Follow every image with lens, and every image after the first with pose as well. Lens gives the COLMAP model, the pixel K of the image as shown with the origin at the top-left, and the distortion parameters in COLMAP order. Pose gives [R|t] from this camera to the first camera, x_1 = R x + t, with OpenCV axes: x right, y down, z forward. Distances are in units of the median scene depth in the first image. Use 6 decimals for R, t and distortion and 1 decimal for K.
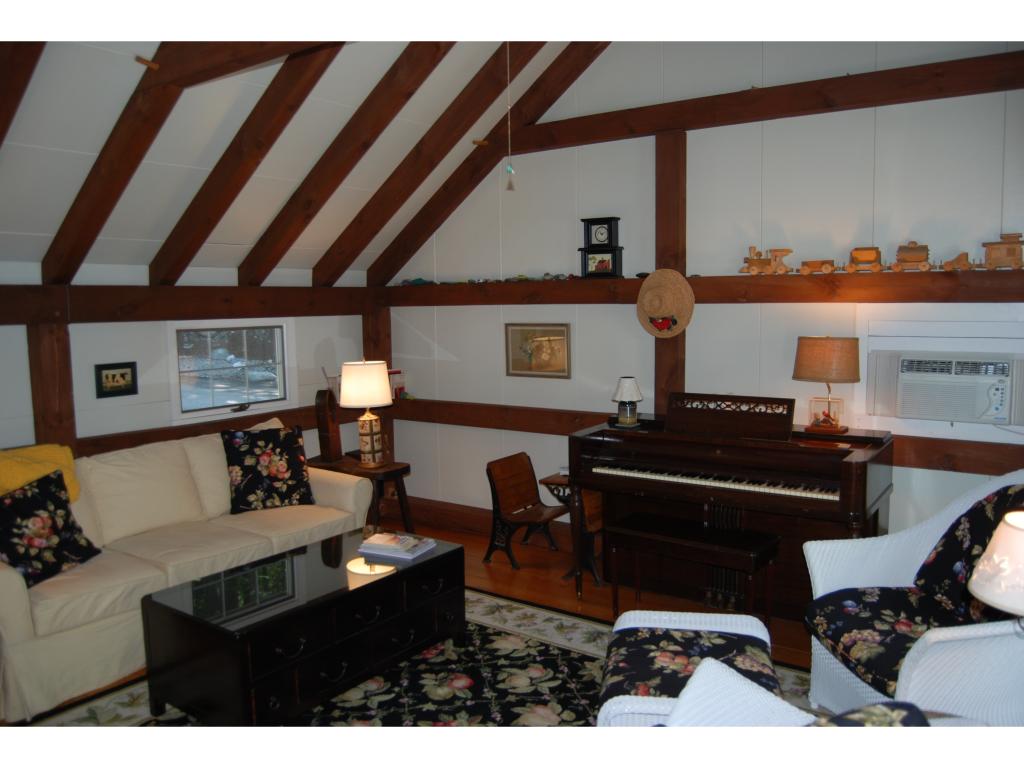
lens RADIAL K [[807.2, 0, 525.8], [0, 807.2, 384.1], [0, 0, 1]] dist [-0.078481, 0.010762]
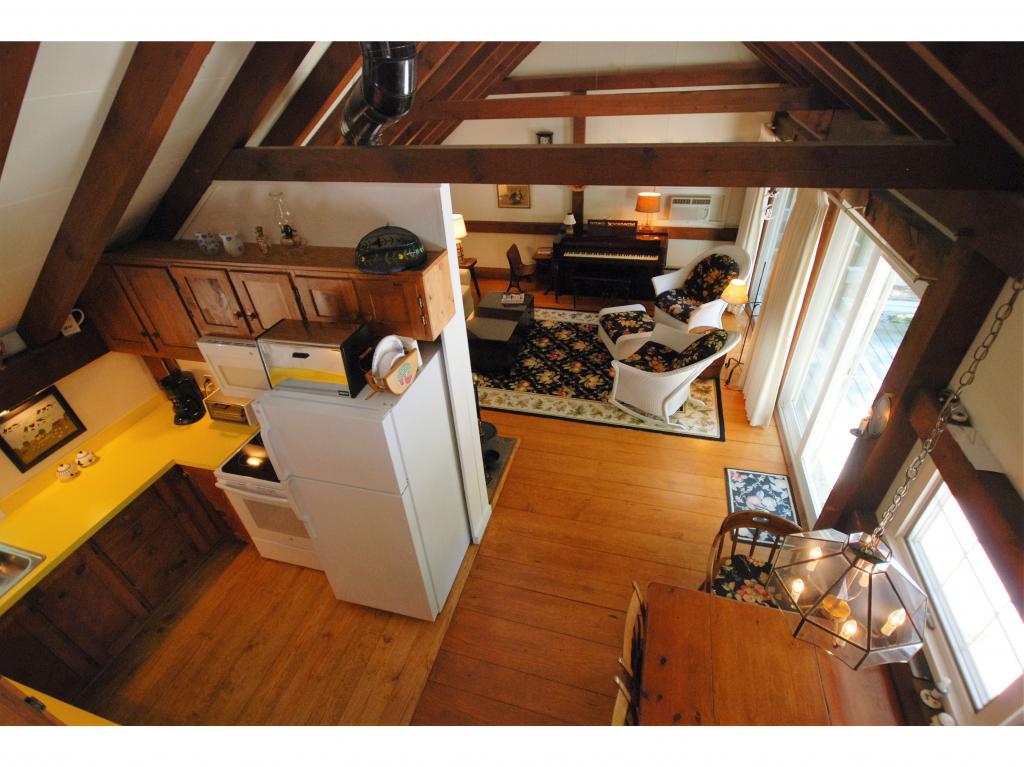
lens RADIAL K [[481.8, 0, 516.9], [0, 481.8, 386.6], [0, 0, 1]] dist [-0.003666, -0.001116]
pose [[0.944105, -0.221260, 0.244355, -0.548951], [0.076412, 0.867969, 0.490705, -0.309917], [-0.320666, -0.444606, 0.836360, -0.465126]]
